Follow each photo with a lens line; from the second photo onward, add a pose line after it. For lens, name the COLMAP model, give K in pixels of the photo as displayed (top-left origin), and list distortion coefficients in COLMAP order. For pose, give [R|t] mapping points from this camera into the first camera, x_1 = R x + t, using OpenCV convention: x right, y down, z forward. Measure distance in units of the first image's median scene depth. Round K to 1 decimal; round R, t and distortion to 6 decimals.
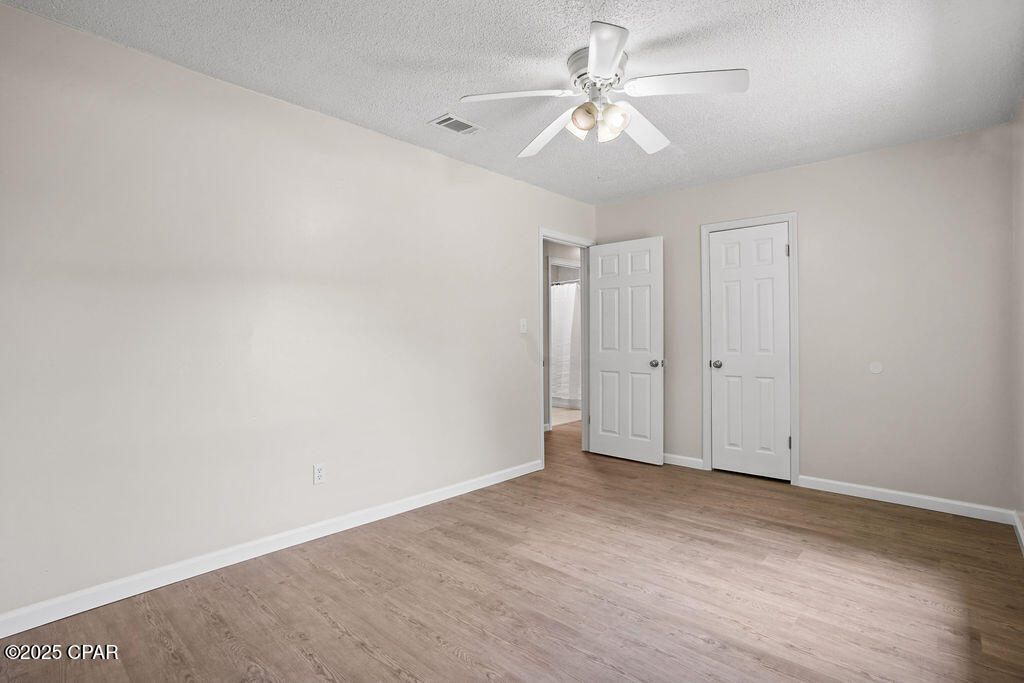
lens RADIAL K [[505.4, 0, 512.0], [0, 505.4, 341.5], [0, 0, 1]] dist [-0.049998, 0.031388]
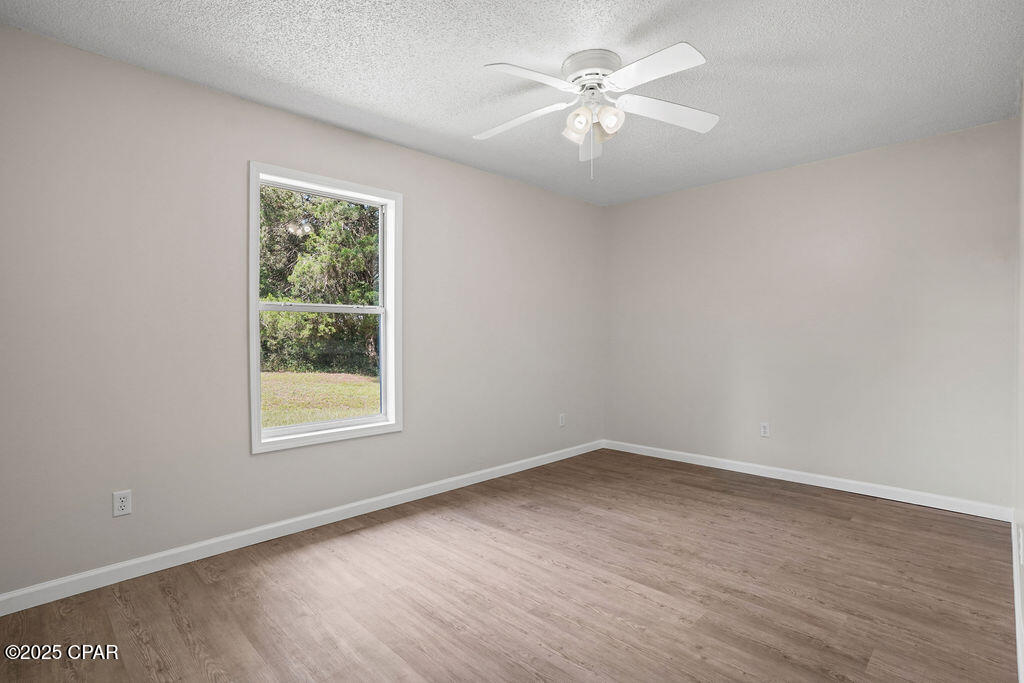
lens RADIAL K [[505.4, 0, 512.0], [0, 505.4, 341.5], [0, 0, 1]] dist [-0.049998, 0.031388]
pose [[-0.998787, 0.005660, 0.048921, 0.272132], [0.006842, 0.999688, 0.024025, -0.020615], [-0.048770, 0.024330, -0.998514, 1.929999]]
